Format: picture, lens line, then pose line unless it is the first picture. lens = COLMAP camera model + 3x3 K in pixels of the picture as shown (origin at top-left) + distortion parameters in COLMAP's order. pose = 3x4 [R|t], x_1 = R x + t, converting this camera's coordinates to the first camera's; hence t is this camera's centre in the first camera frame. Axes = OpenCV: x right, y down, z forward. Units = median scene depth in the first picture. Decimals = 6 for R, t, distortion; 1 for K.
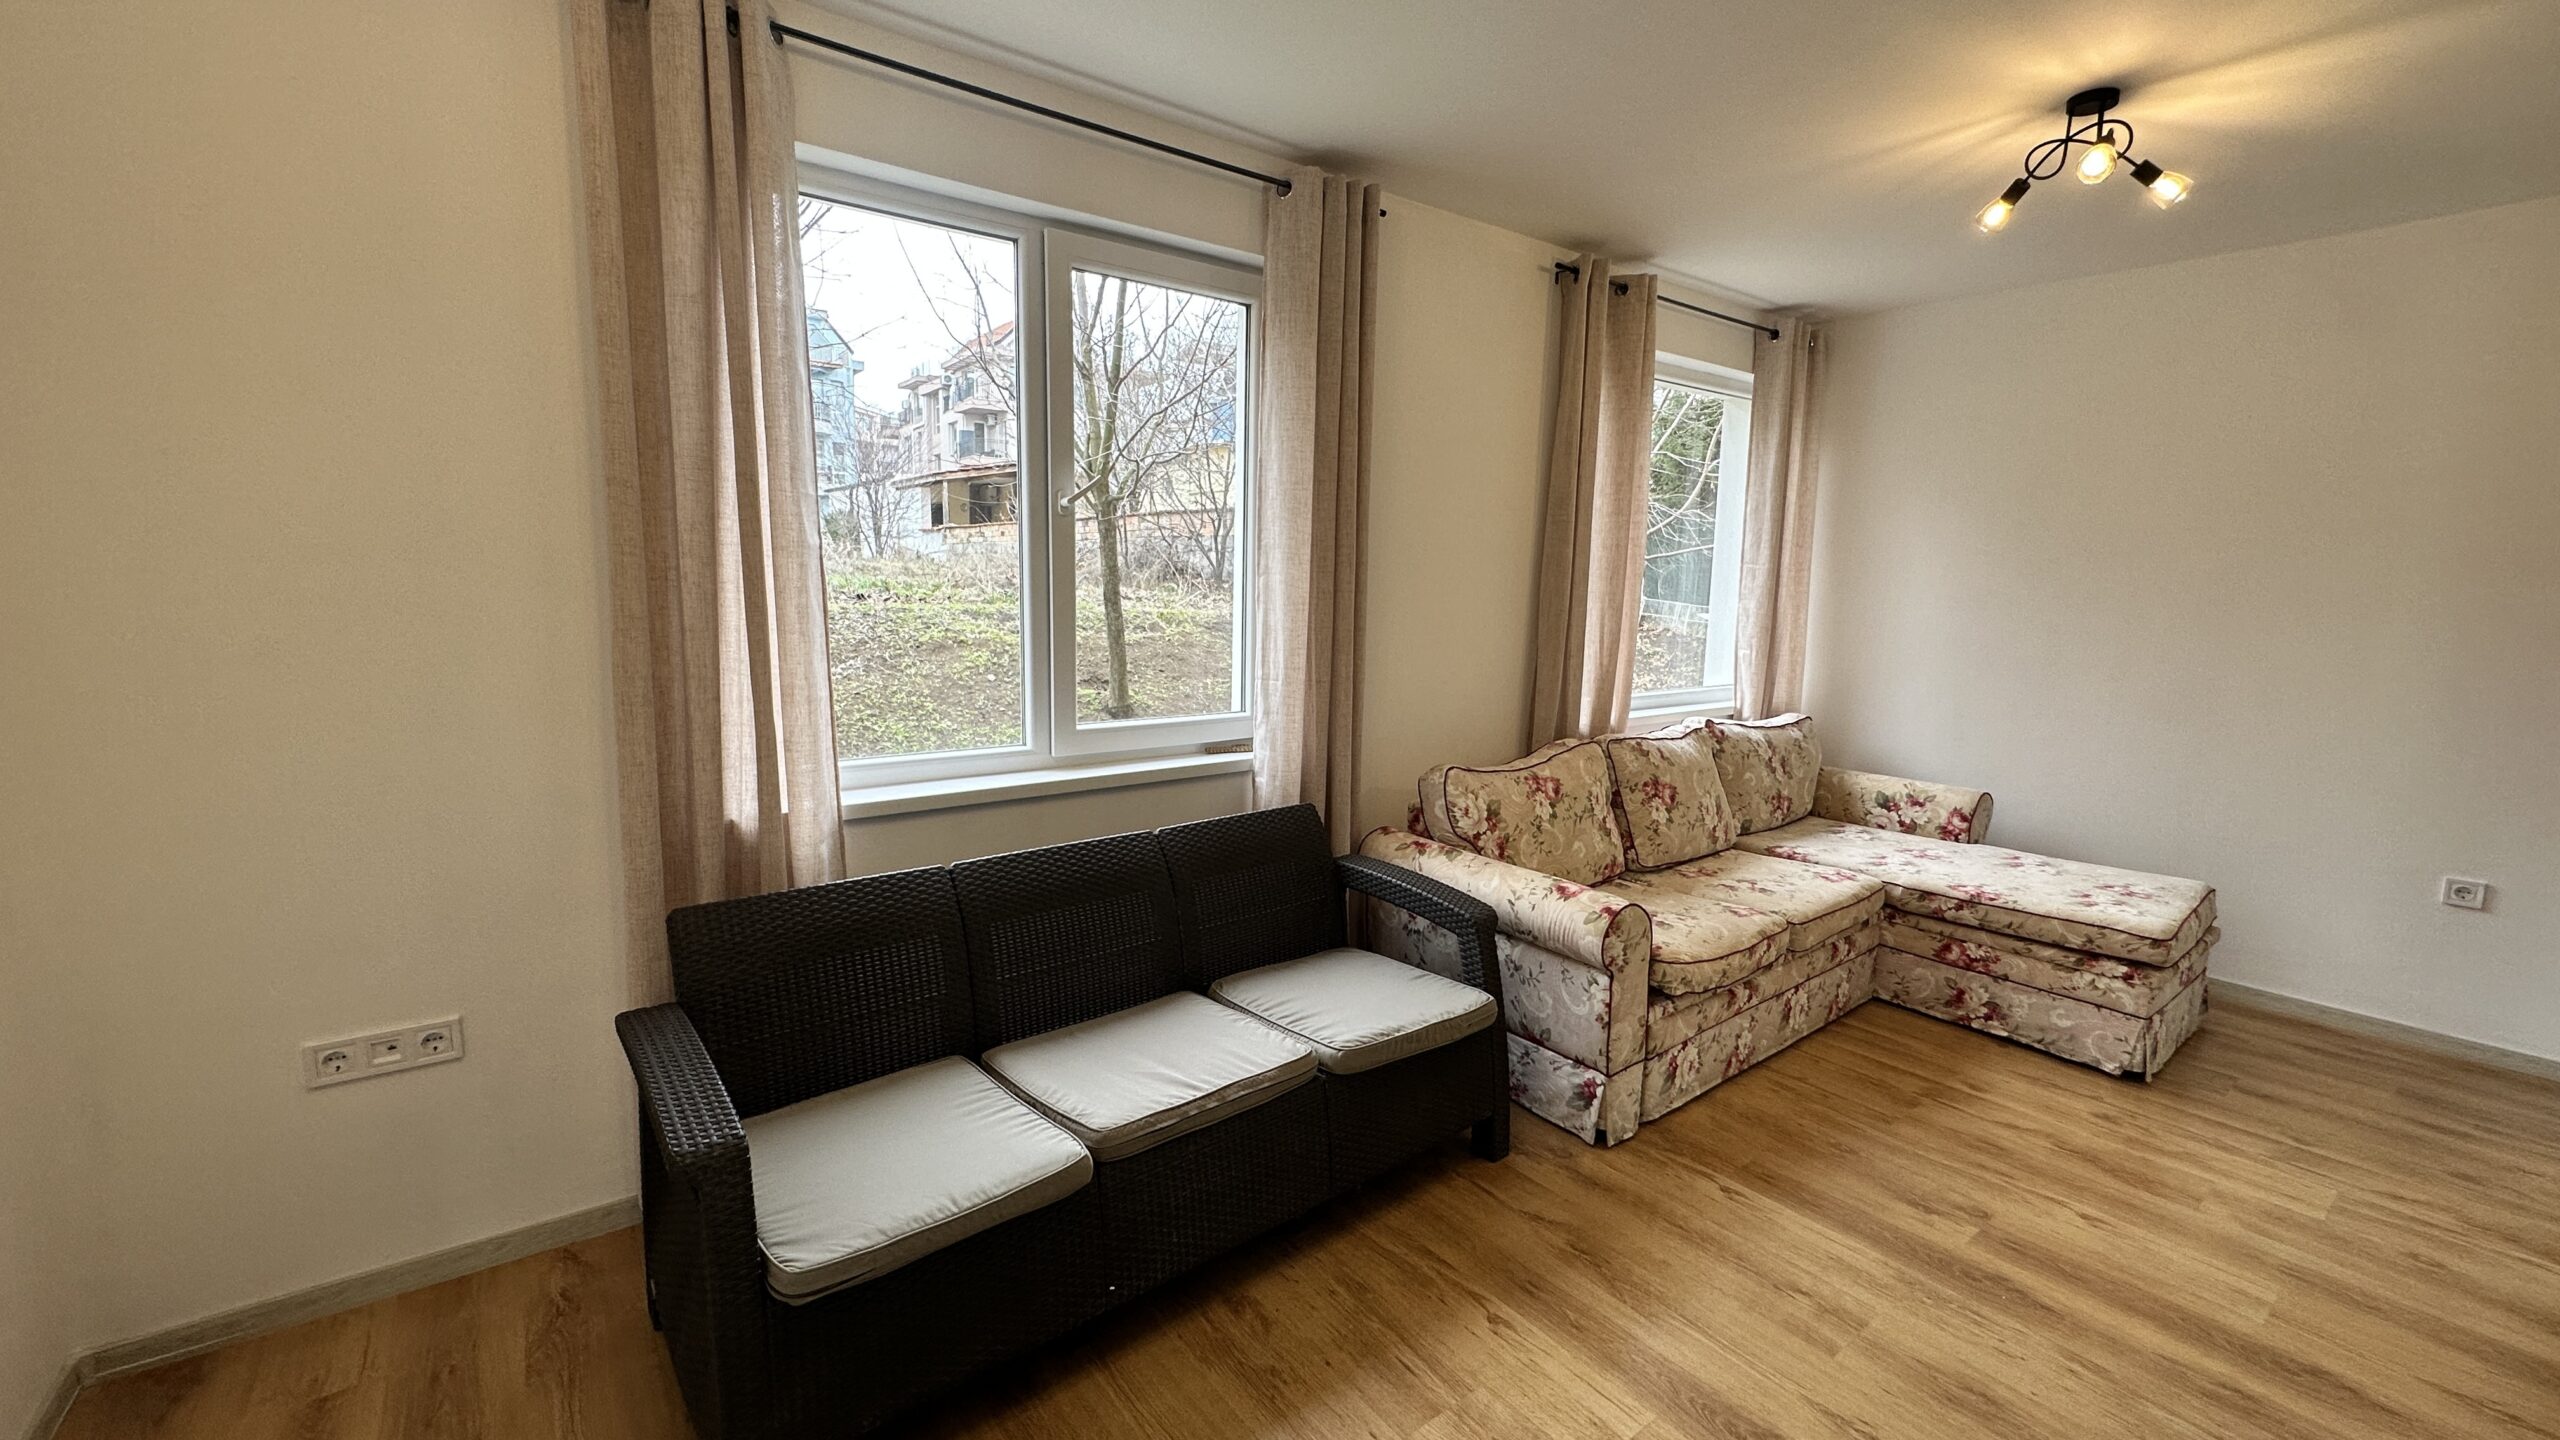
lens RADIAL K [[1018.7, 0, 1280.1], [0, 1018.7, 718.6], [0, 0, 1]] dist [-0.001264, 0.000002]
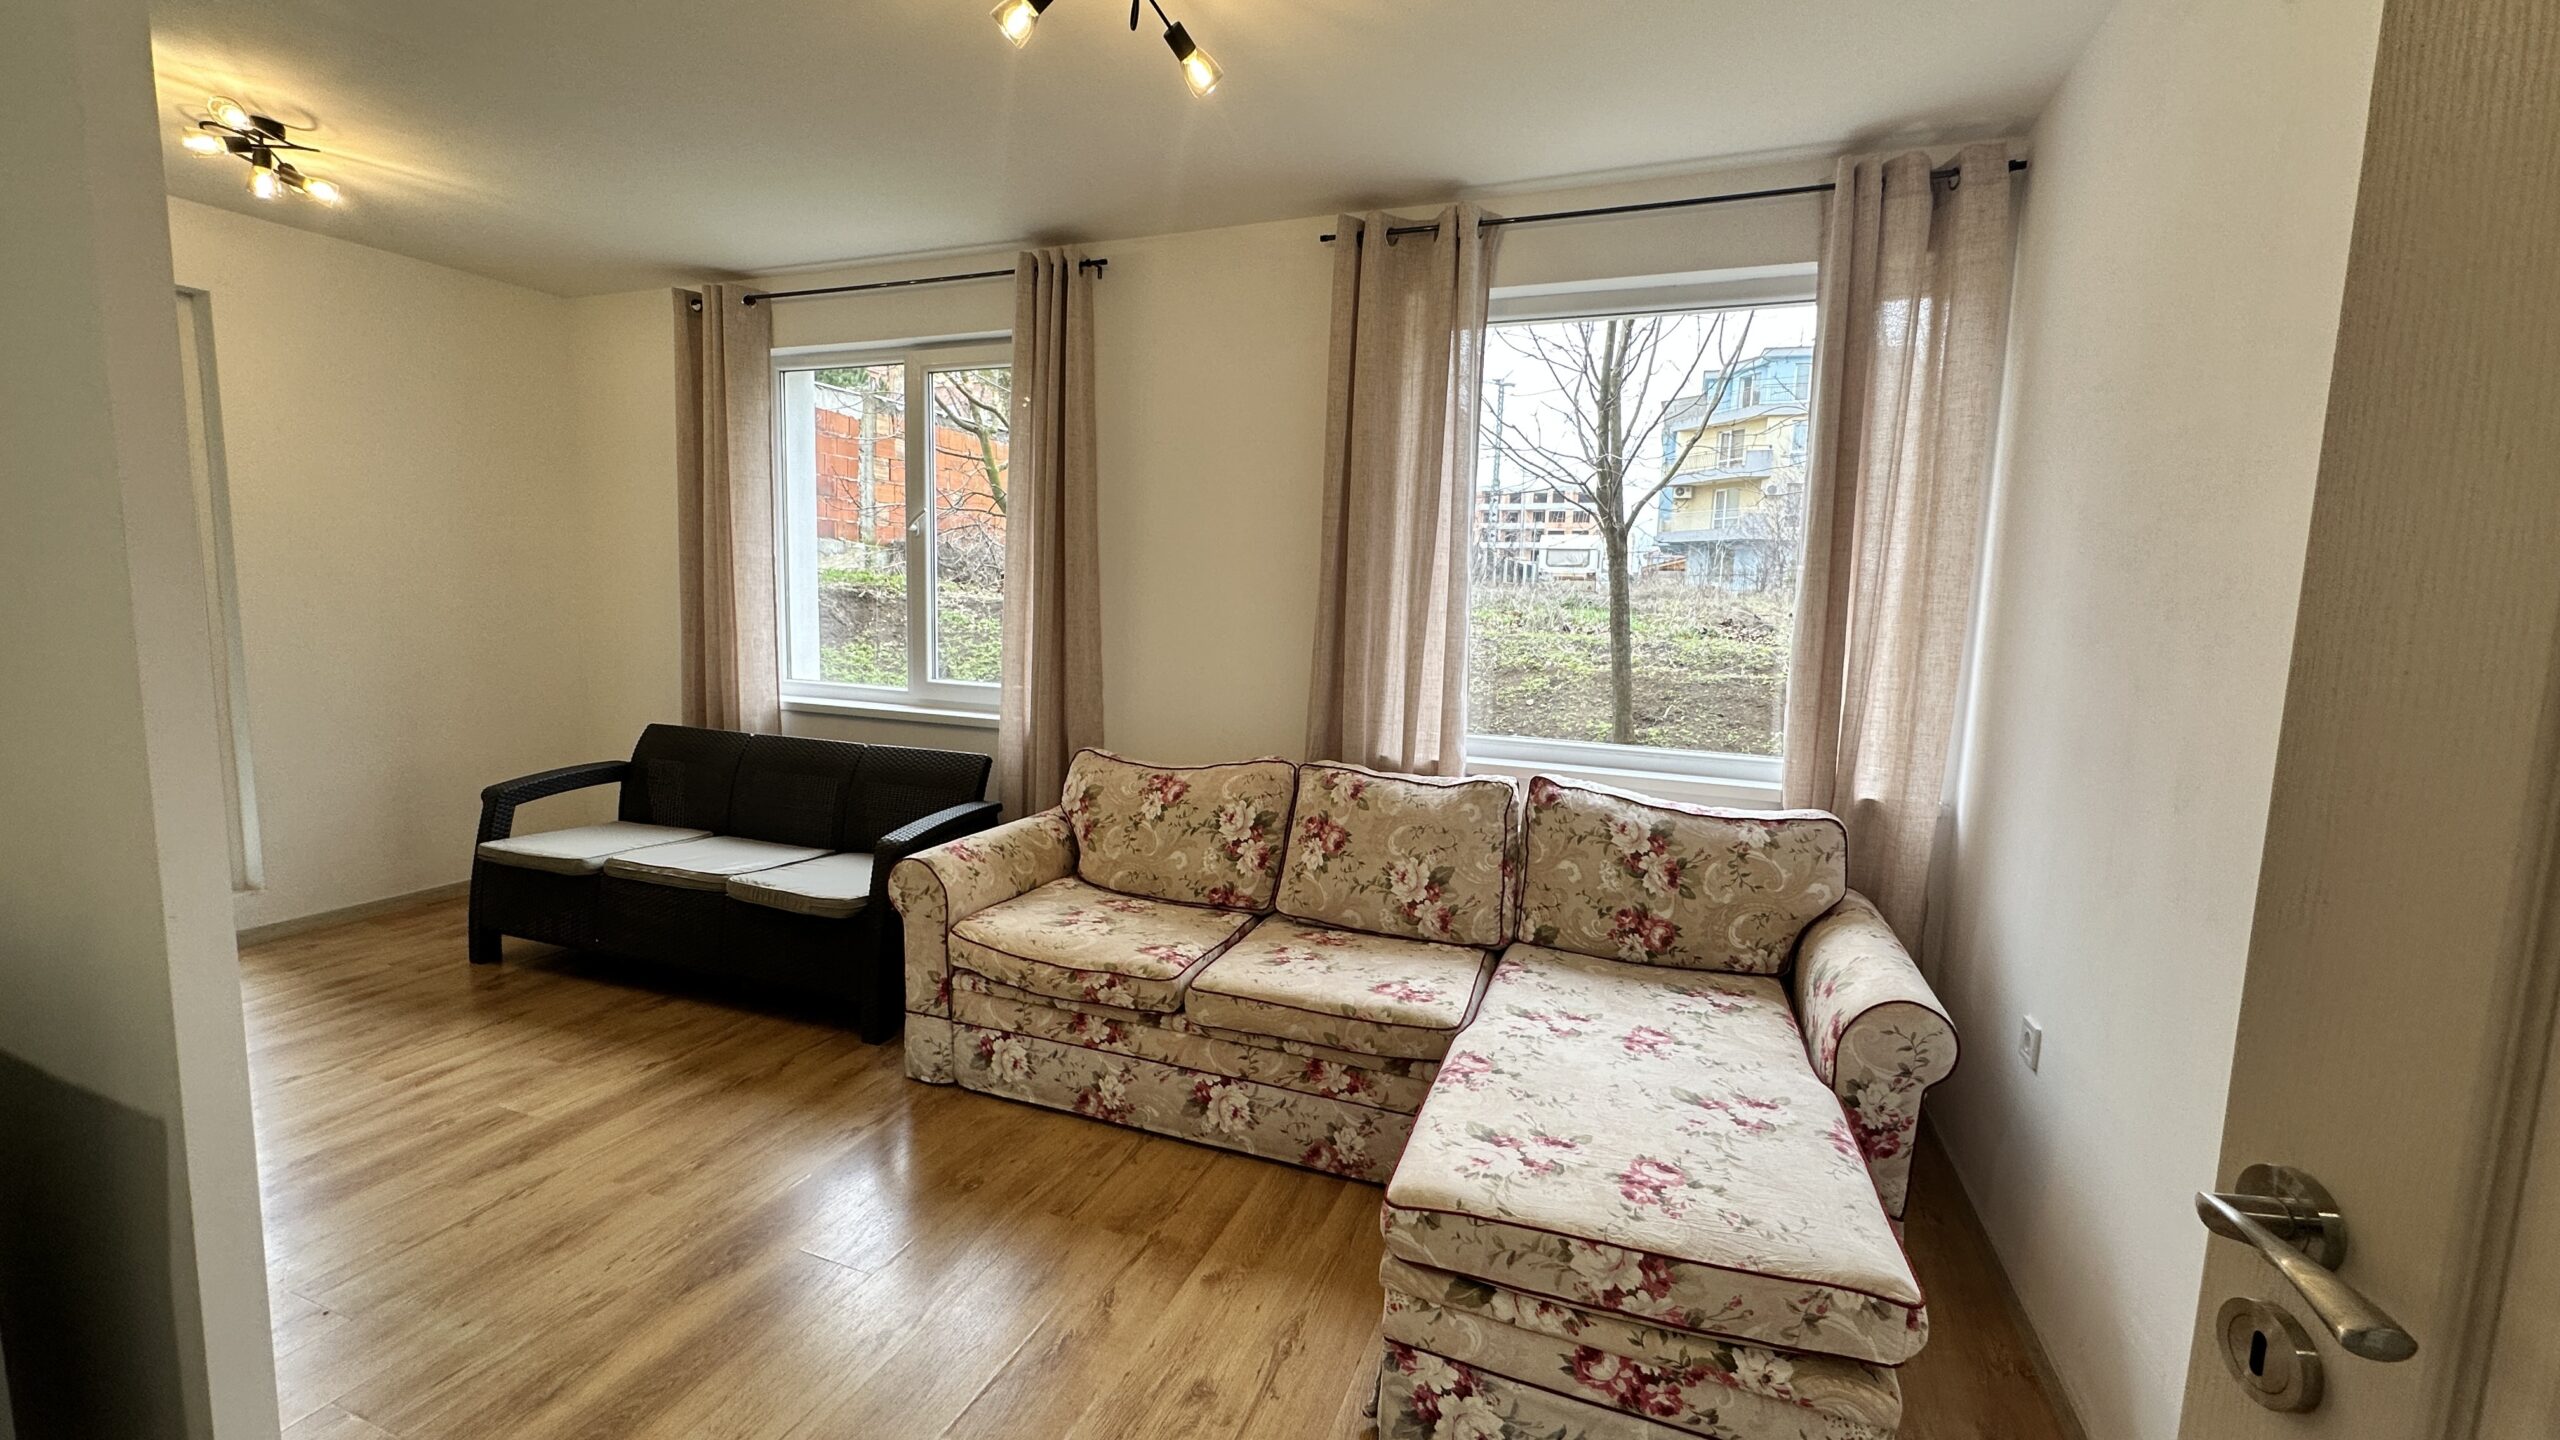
lens RADIAL K [[1018.7, 0, 1280.1], [0, 1018.7, 718.6], [0, 0, 1]] dist [-0.001264, 0.000002]
pose [[0.526841, 0.099806, -0.844084, 1.198315], [-0.138773, 0.989857, 0.030427, -0.046646], [0.838559, 0.101106, 0.535347, 0.590941]]
